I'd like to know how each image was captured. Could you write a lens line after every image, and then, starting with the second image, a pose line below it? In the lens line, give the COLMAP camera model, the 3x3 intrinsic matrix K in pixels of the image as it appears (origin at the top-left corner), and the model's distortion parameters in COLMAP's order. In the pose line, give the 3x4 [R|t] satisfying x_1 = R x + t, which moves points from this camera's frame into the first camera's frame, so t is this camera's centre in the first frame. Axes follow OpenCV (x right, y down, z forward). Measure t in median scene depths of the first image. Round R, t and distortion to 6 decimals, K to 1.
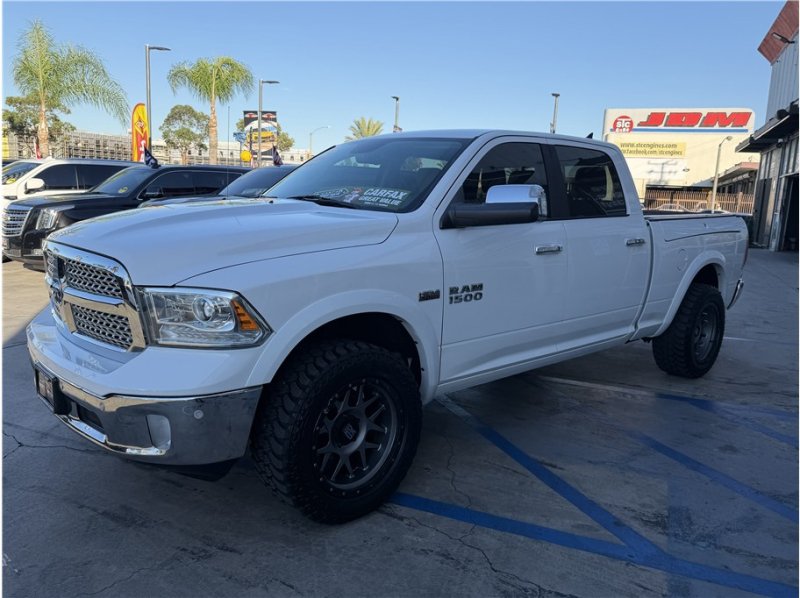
lens RADIAL K [[618.5, 0, 396.9], [0, 618.5, 290.8], [0, 0, 1]] dist [0.023312, -0.035781]
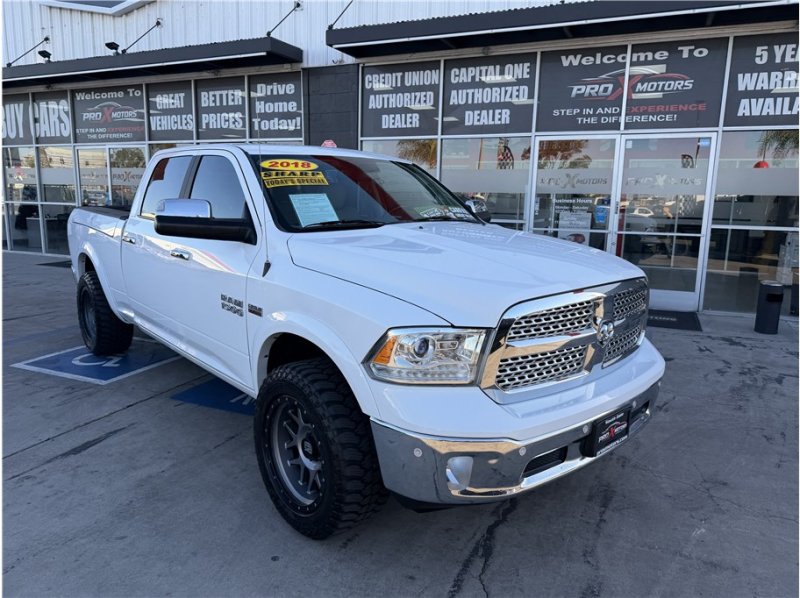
lens RADIAL K [[560.7, 0, 406.4], [0, 560.7, 294.5], [0, 0, 1]] dist [0.019293, -0.031047]
pose [[0.008105, -0.212479, 0.977132, -1.208243], [0.139005, 0.967916, 0.209322, -0.248506], [-0.990259, 0.134129, 0.037381, 1.091419]]
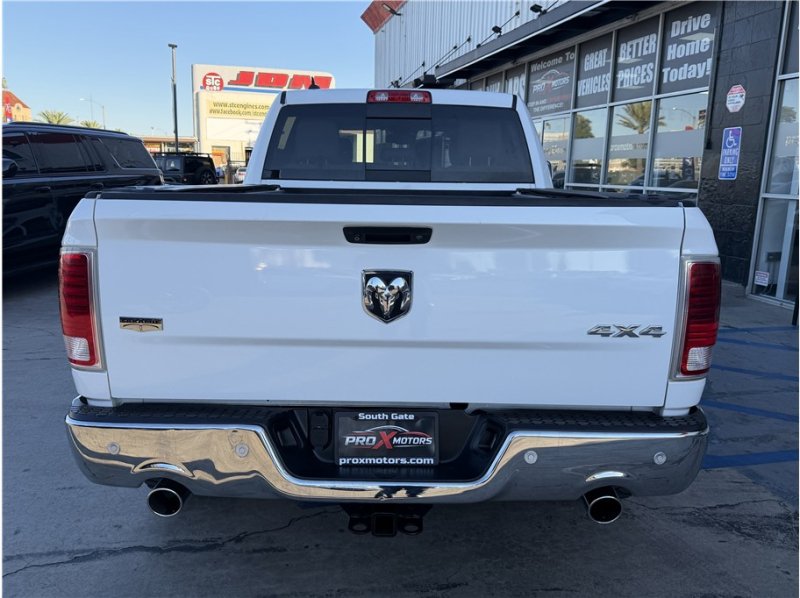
lens RADIAL K [[660.6, 0, 399.4], [0, 660.6, 299.2], [0, 0, 1]] dist [0.038694, -0.062802]
pose [[0.810778, -0.136113, 0.569309, -0.623111], [0.103675, 0.990604, 0.089191, -0.051152], [-0.576099, -0.013291, 0.817272, 0.230521]]
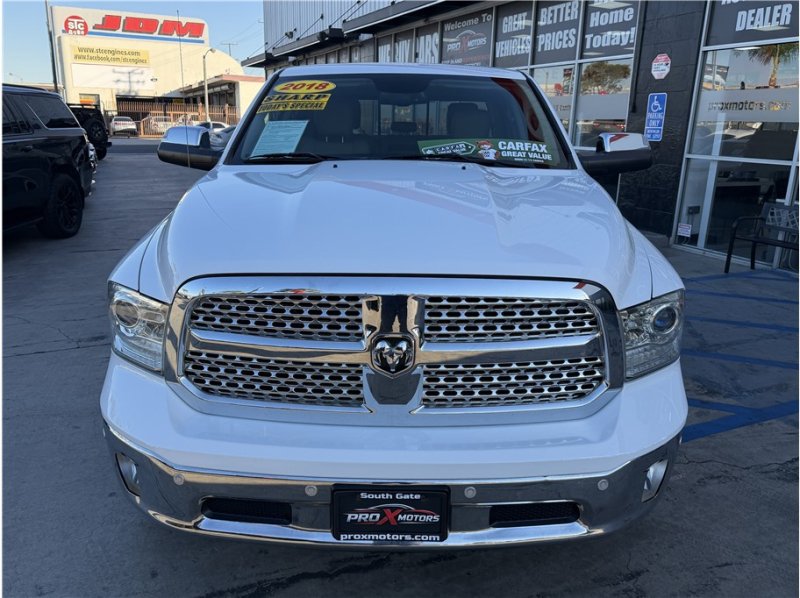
lens RADIAL K [[618.5, 0, 402.5], [0, 618.5, 293.7], [0, 0, 1]] dist [0.023312, -0.035781]
pose [[0.677576, -0.220585, 0.701593, -0.804368], [0.118563, 0.974245, 0.191804, -0.143369], [-0.725833, -0.046778, 0.686279, 0.509457]]
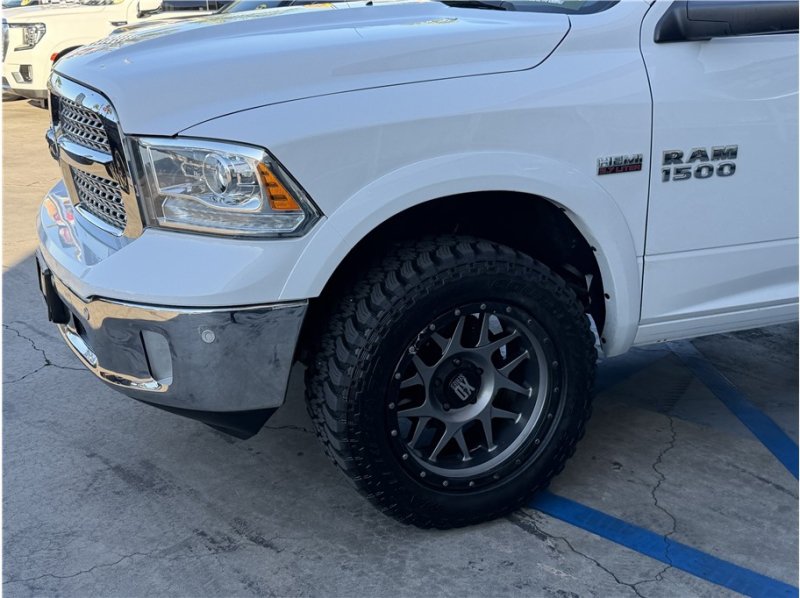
lens RADIAL K [[956.9, 0, 394.7], [0, 956.9, 302.6], [0, 0, 1]] dist [0.069678, 0.000000]
pose [[0.947818, 0.067537, -0.311577, 0.127449], [-0.025474, 0.990223, 0.137148, 0.015296], [0.317793, -0.122054, 0.940271, 0.088374]]
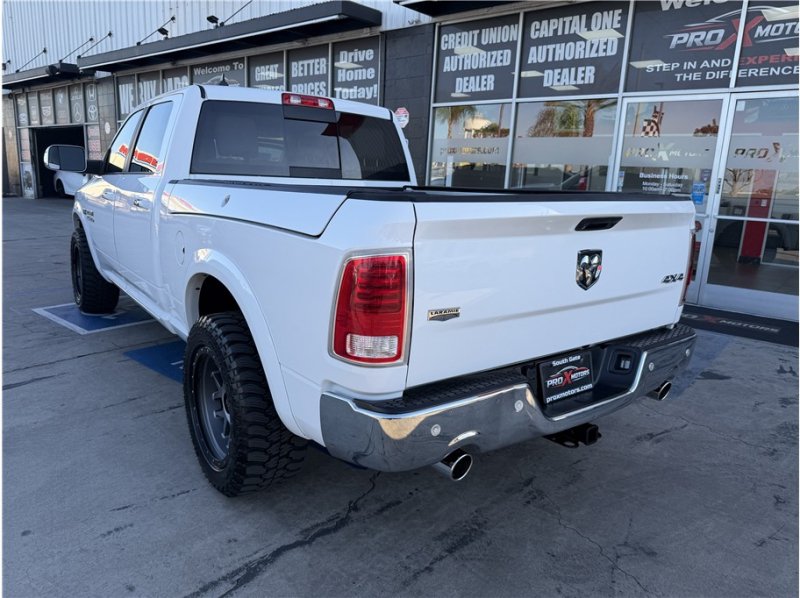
lens RADIAL K [[560.7, 0, 398.7], [0, 560.7, 302.5], [0, 0, 1]] dist [0.019293, -0.031047]
pose [[0.291407, -0.238294, 0.926444, -0.974145], [0.119871, 0.969939, 0.211777, -0.129390], [-0.949059, 0.049340, 0.311211, 0.692941]]
